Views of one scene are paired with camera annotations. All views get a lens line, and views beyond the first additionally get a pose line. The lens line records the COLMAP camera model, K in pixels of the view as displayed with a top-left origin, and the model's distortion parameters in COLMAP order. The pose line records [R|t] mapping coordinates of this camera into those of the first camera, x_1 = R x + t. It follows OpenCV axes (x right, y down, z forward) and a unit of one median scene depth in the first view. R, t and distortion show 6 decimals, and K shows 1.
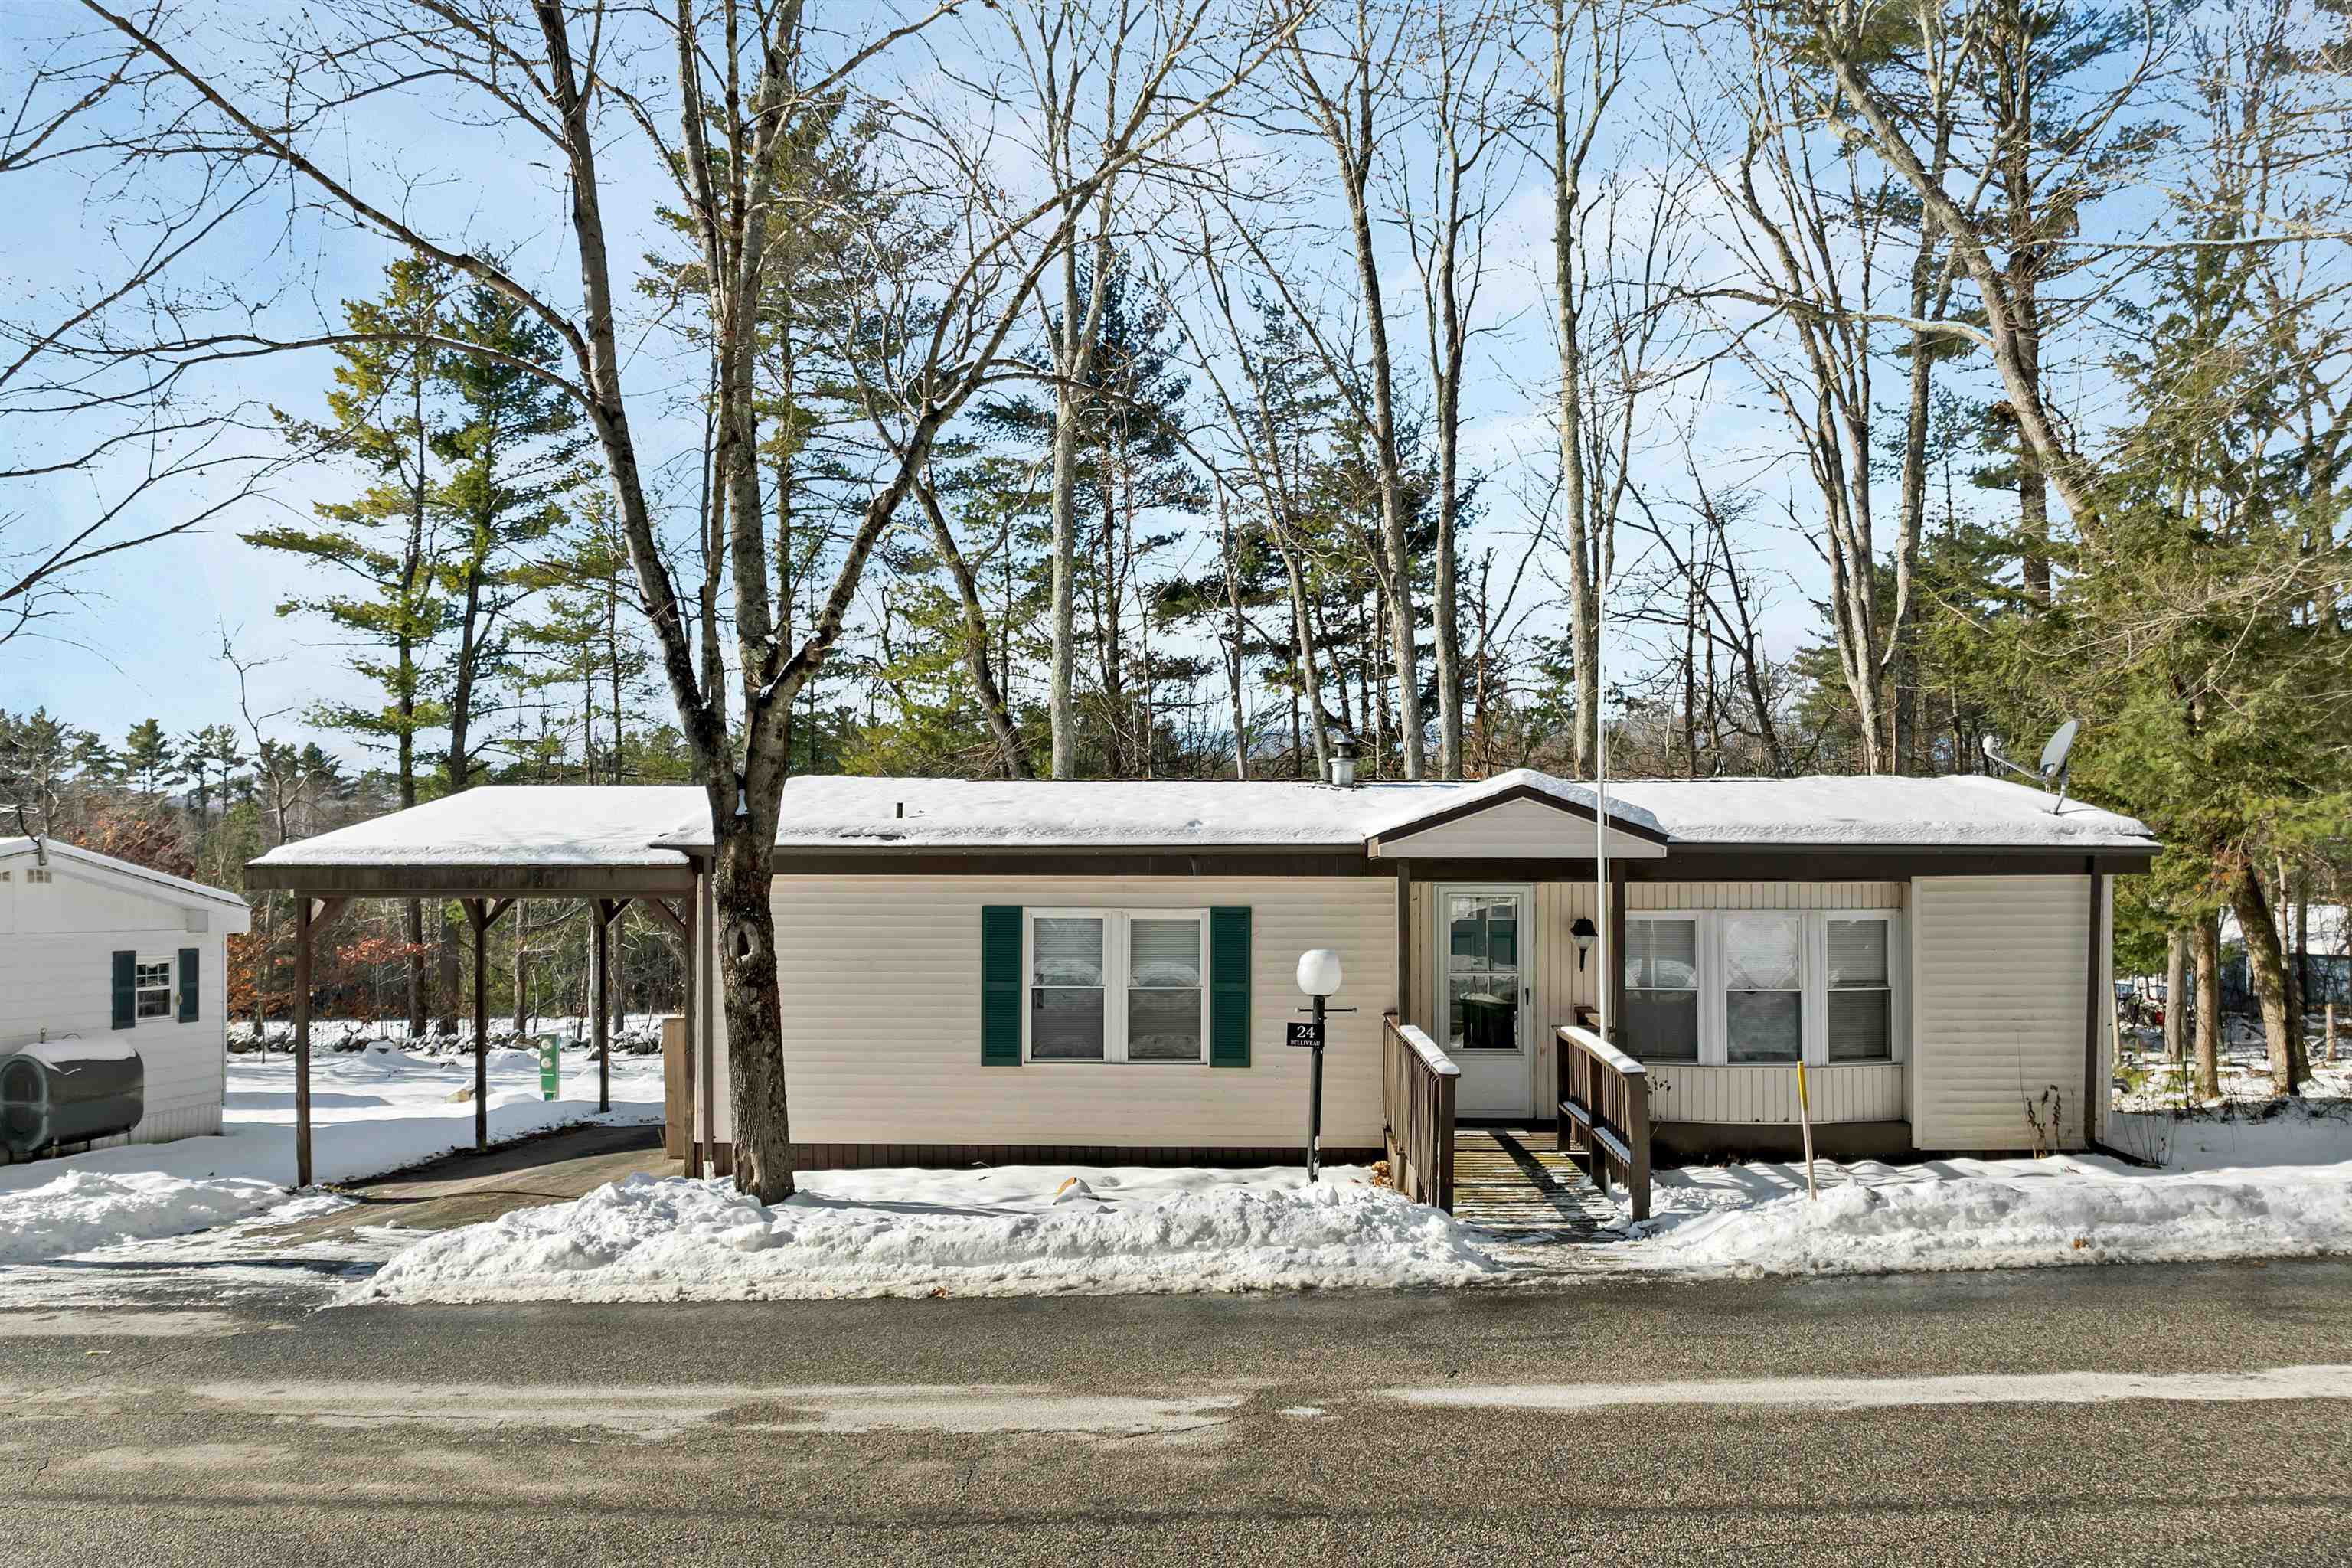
lens RADIAL K [[1648.1, 0, 1185.8], [0, 1648.1, 879.3], [0, 0, 1]] dist [0.039168, -0.156523]
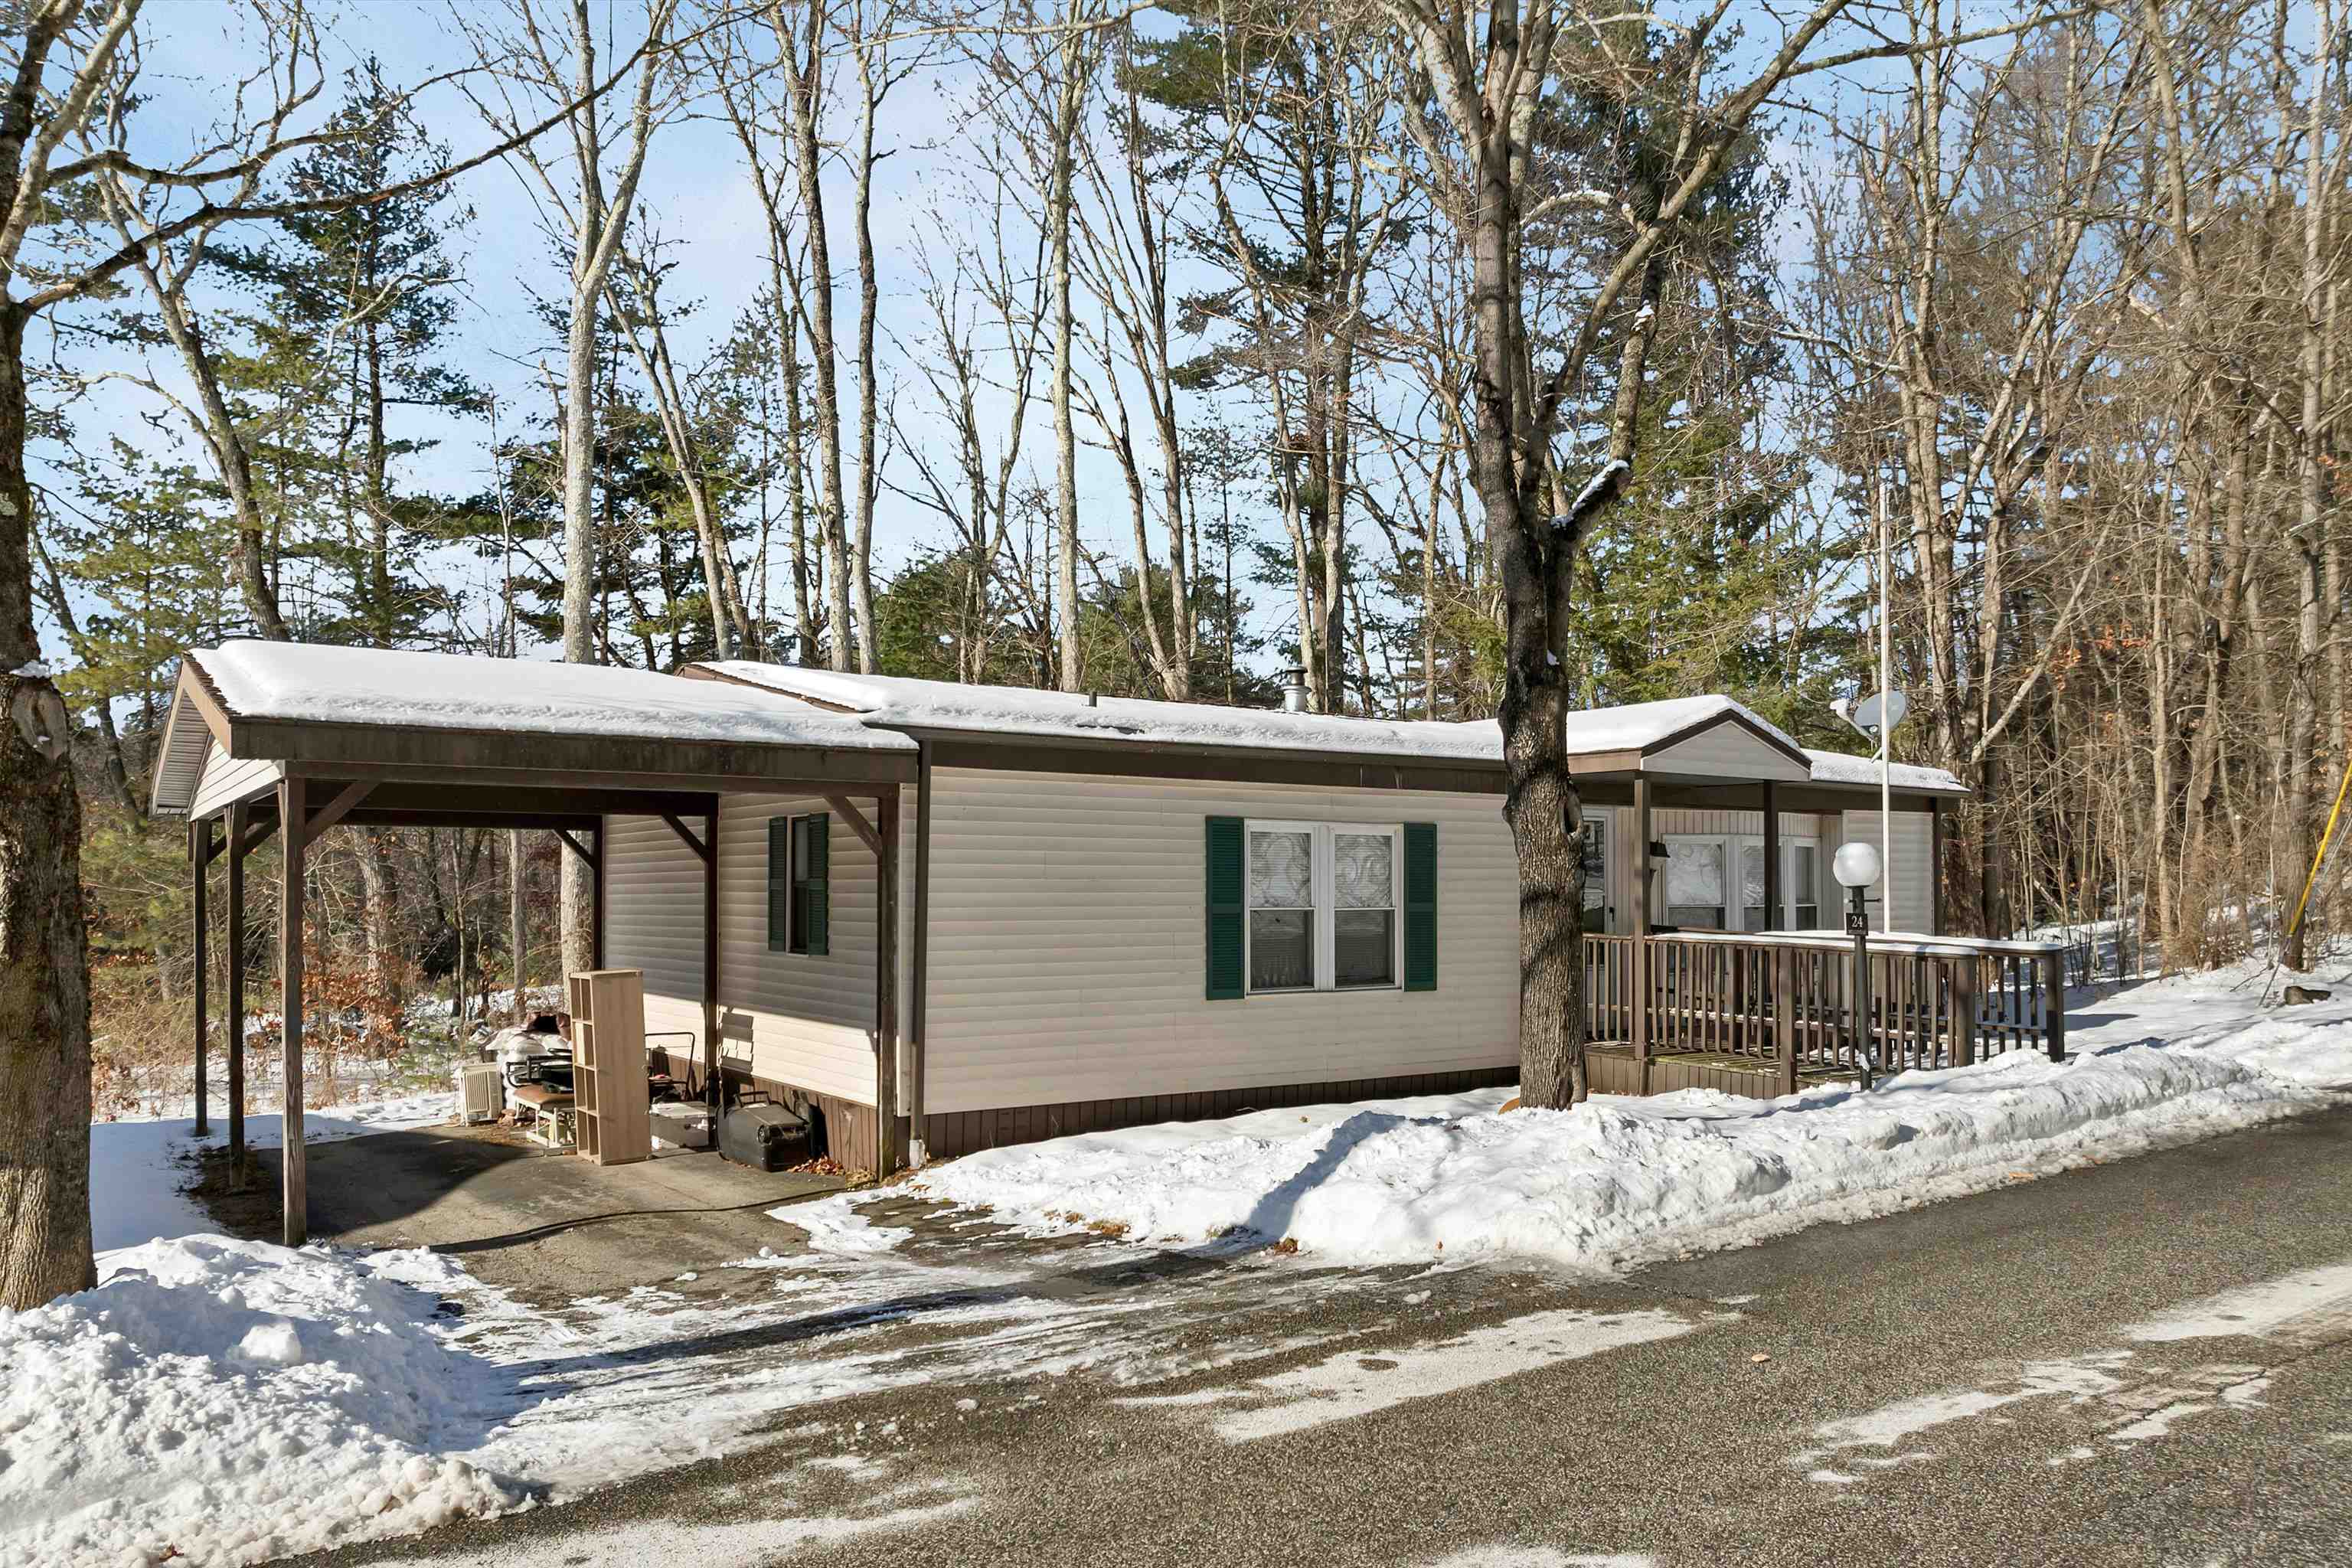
lens RADIAL K [[1648.1, 0, 1185.8], [0, 1648.1, 879.3], [0, 0, 1]] dist [0.039168, -0.156523]
pose [[0.820225, 0.003648, 0.572029, -0.628820], [-0.005599, 0.999983, 0.001651, 0.048302], [-0.572014, -0.004557, 0.820231, 0.294423]]
